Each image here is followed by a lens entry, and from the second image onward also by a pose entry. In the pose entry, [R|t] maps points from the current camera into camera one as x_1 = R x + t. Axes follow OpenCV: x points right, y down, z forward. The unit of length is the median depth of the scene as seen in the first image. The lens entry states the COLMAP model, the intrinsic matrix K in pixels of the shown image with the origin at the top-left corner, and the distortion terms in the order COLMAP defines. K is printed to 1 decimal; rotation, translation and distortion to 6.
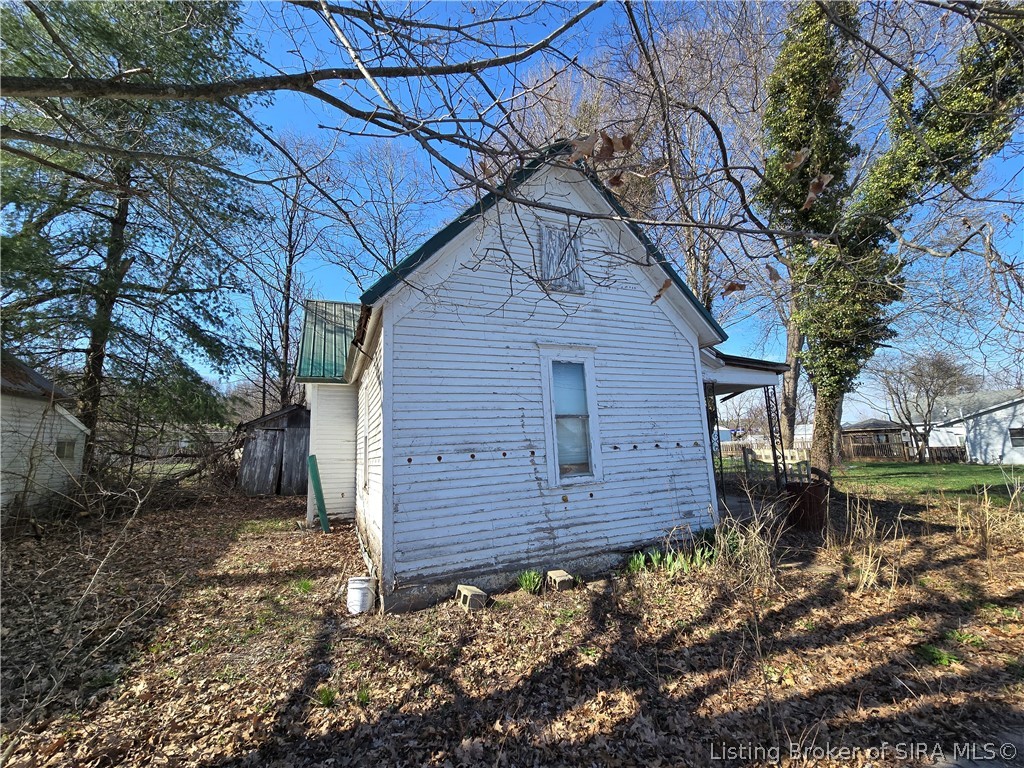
lens RADIAL K [[417.2, 0, 511.8], [0, 417.2, 382.9], [0, 0, 1]] dist [-0.002090, -0.000154]
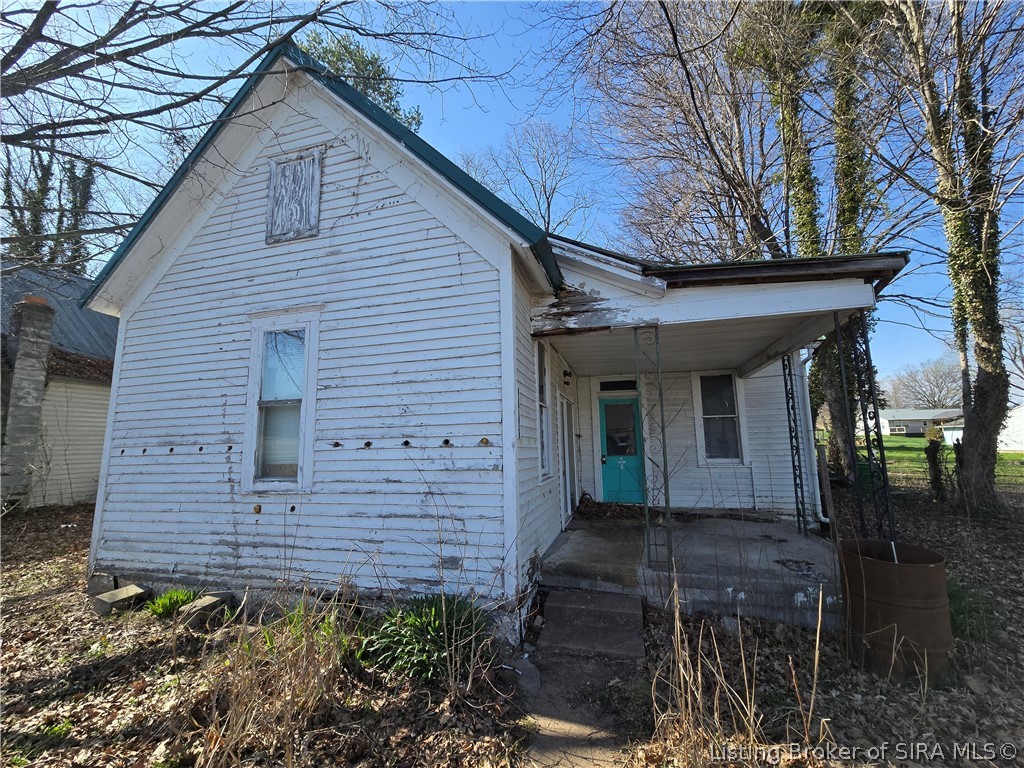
lens RADIAL K [[417.2, 0, 512.4], [0, 417.2, 385.6], [0, 0, 1]] dist [-0.002090, -0.000154]
pose [[0.779759, -0.060769, -0.623124, 0.984765], [0.081829, 0.996633, 0.005202, 0.084408], [0.620709, -0.055046, 0.782106, 0.698331]]
